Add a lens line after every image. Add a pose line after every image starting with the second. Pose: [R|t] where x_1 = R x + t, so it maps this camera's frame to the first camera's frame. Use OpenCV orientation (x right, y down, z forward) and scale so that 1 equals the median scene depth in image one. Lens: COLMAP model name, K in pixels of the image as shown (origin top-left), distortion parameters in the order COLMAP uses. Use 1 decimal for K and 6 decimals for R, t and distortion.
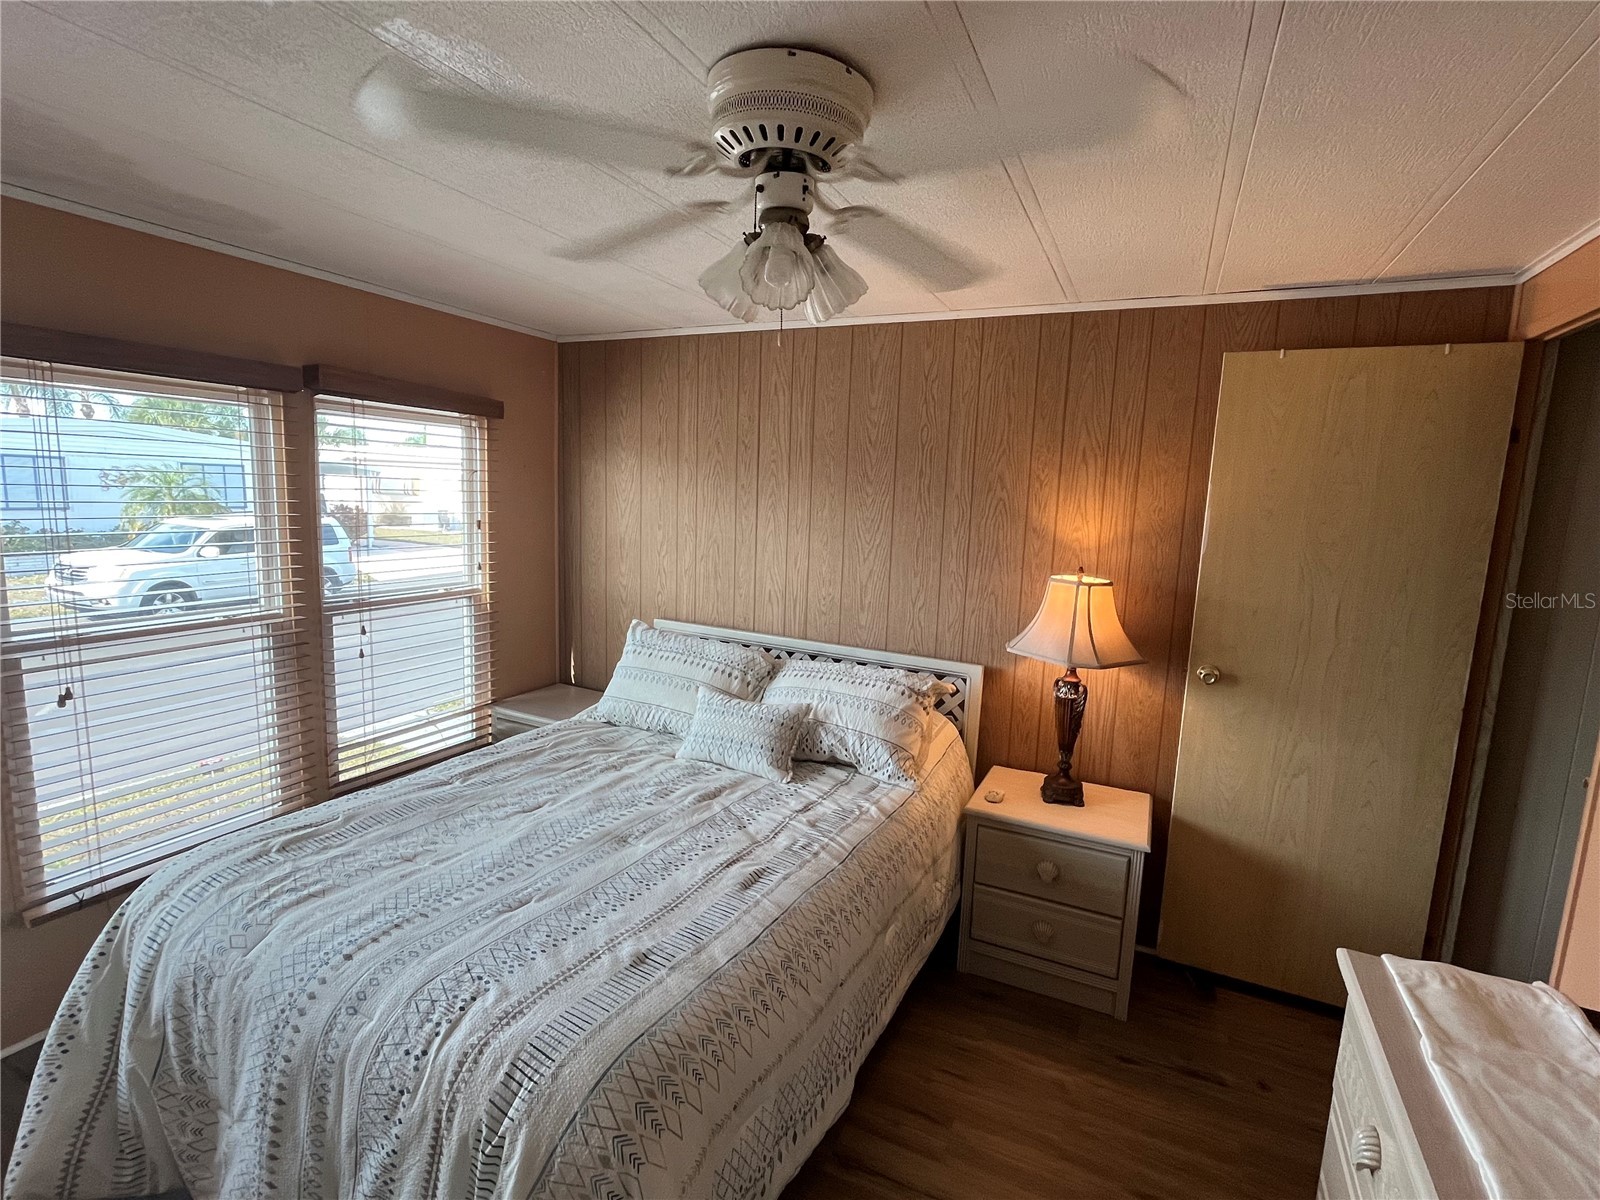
lens RADIAL K [[752.4, 0, 793.1], [0, 752.4, 599.4], [0, 0, 1]] dist [0.001193, 0.000241]
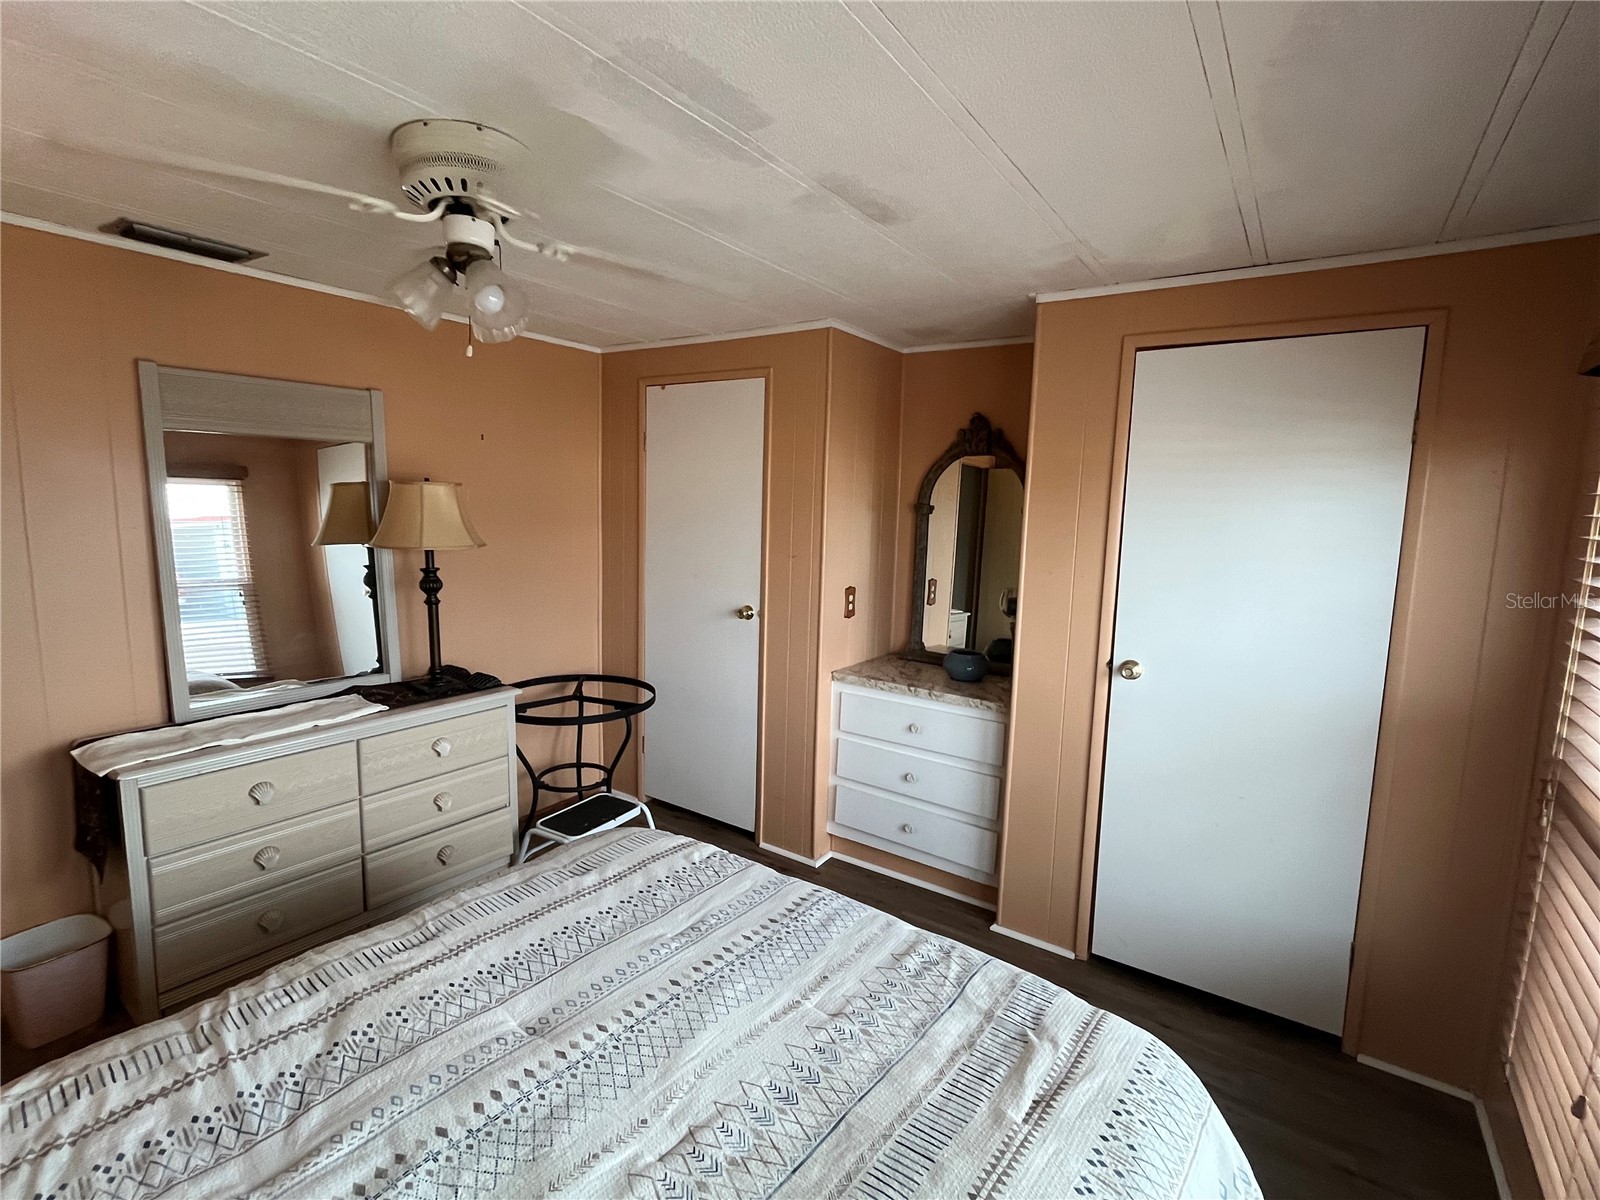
lens RADIAL K [[751.0, 0, 796.5], [0, 751.0, 623.3], [0, 0, 1]] dist [-0.002886, 0.000205]
pose [[-0.987114, -0.086905, 0.134361, -0.416798], [-0.041321, 0.949627, 0.310647, -0.180331], [-0.154589, 0.301092, -0.940981, 1.220043]]
